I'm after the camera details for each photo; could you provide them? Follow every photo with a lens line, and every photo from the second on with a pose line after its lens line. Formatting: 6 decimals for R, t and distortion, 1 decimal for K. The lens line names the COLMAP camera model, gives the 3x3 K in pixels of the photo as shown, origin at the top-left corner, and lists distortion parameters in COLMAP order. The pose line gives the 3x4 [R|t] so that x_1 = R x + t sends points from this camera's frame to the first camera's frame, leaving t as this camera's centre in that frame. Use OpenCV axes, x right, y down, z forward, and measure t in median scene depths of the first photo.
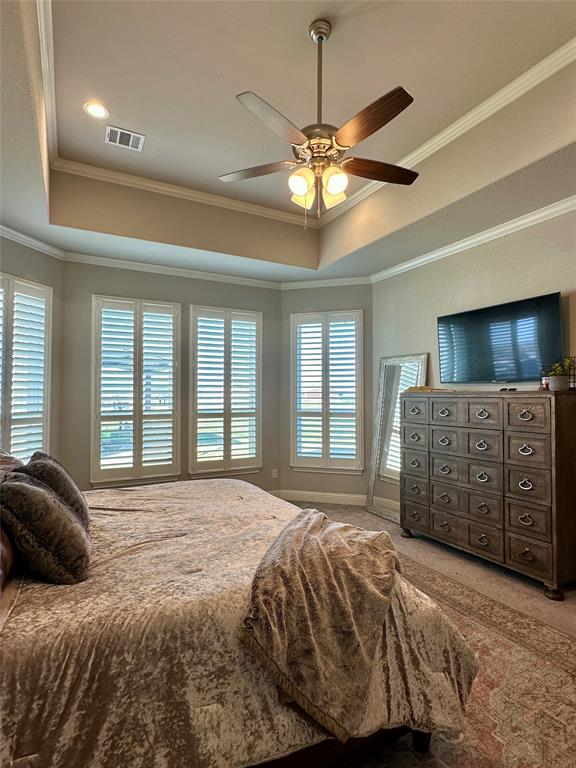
lens RADIAL K [[408.9, 0, 288.1], [0, 408.9, 385.2], [0, 0, 1]] dist [-0.000089, 0.004489]
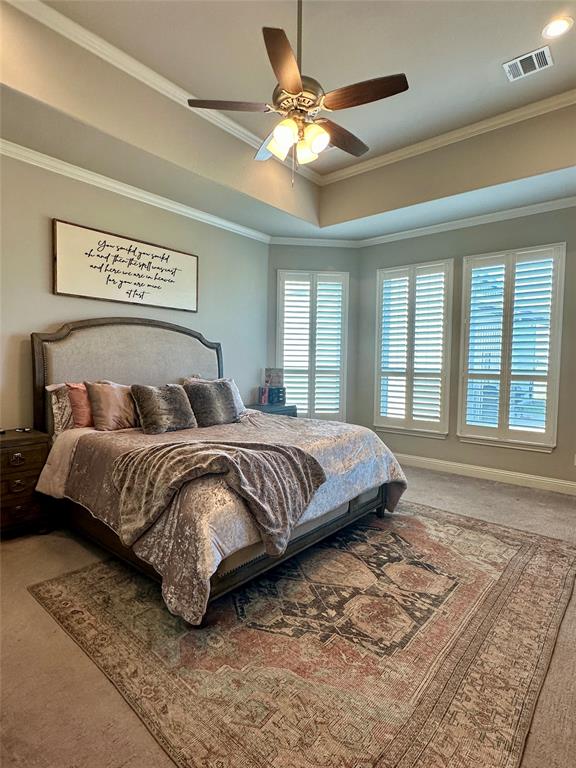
lens RADIAL K [[408.9, 0, 286.1], [0, 408.9, 384.3], [0, 0, 1]] dist [-0.000089, 0.004489]
pose [[0.410190, 0.052430, -0.910492, 0.633425], [0.033866, 0.996782, 0.072656, 0.015688], [0.911371, -0.060637, 0.407094, 0.325065]]
